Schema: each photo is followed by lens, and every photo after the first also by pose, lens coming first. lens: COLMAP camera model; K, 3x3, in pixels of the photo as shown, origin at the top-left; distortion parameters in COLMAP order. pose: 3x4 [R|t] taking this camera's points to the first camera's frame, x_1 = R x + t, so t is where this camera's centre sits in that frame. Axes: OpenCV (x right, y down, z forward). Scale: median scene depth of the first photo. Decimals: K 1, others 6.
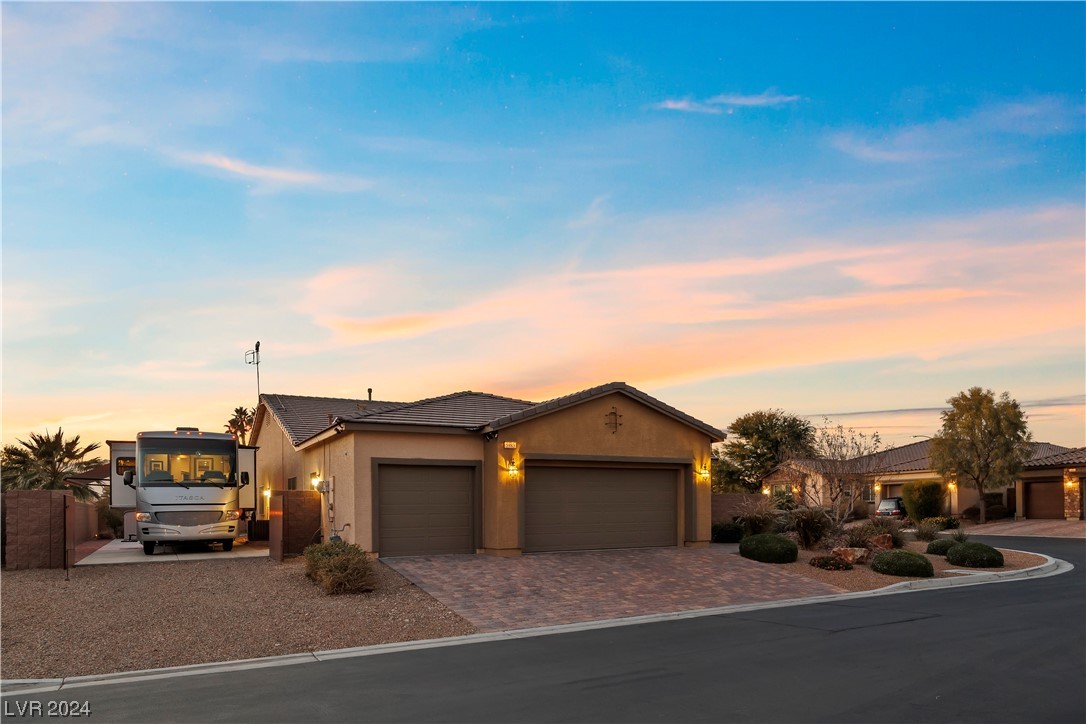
lens RADIAL K [[640.0, 0, 543.0], [0, 640.0, 362.0], [0, 0, 1]] dist [-0.002822, 0.000236]
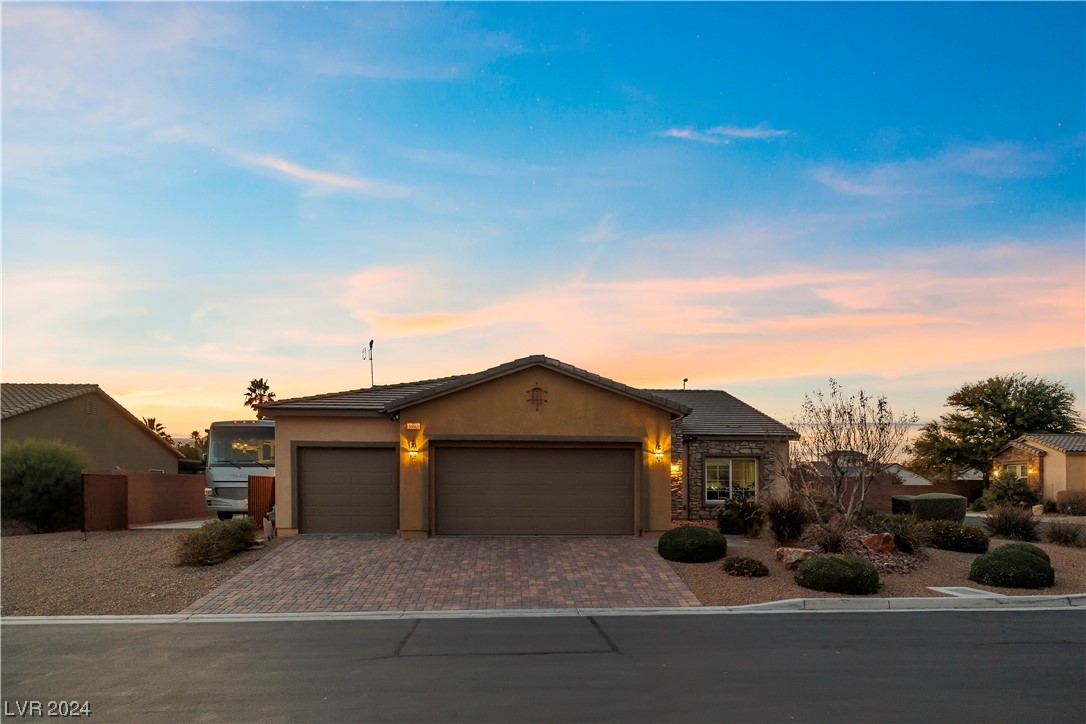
lens RADIAL K [[612.6, 0, 546.7], [0, 612.6, 373.2], [0, 0, 1]] dist [-0.001745, -0.000067]
pose [[0.921901, -0.055467, -0.383435, 0.502613], [0.071738, 0.997023, 0.028254, 0.036811], [0.380727, -0.053554, 0.923136, 0.213851]]
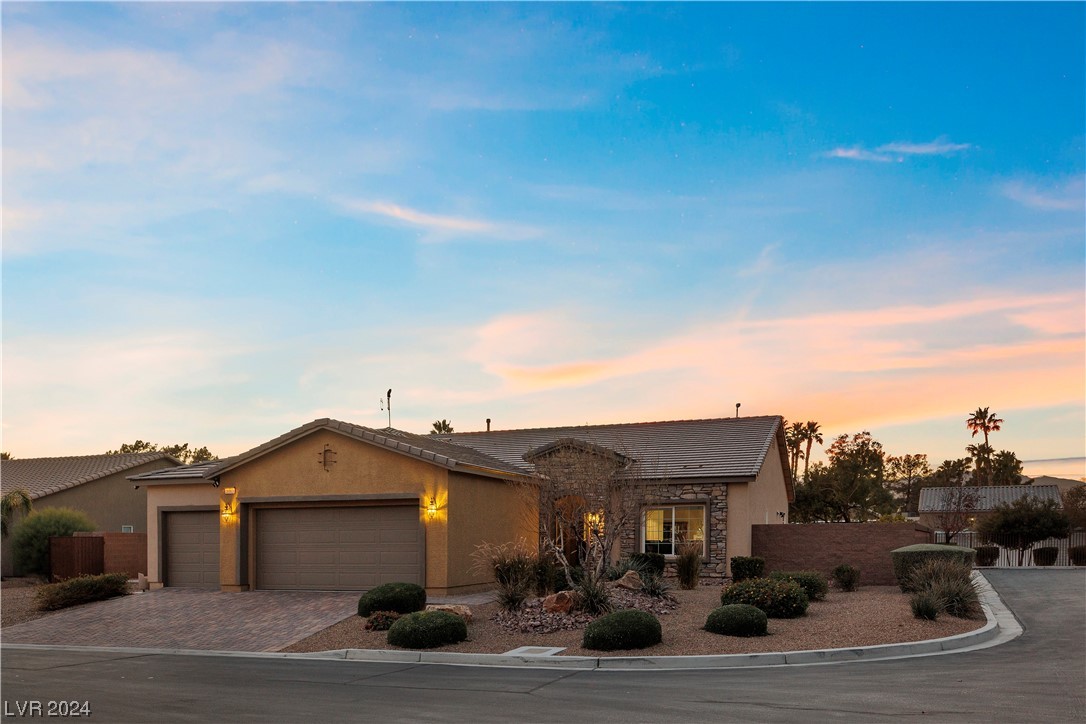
lens RADIAL K [[761.7, 0, 540.0], [0, 761.7, 396.0], [0, 0, 1]] dist [-0.000143, -0.001309]
pose [[0.723244, -0.121057, -0.679900, 1.229908], [0.155405, 0.987794, -0.010566, 0.066181], [0.672880, -0.098018, 0.733229, 0.421411]]
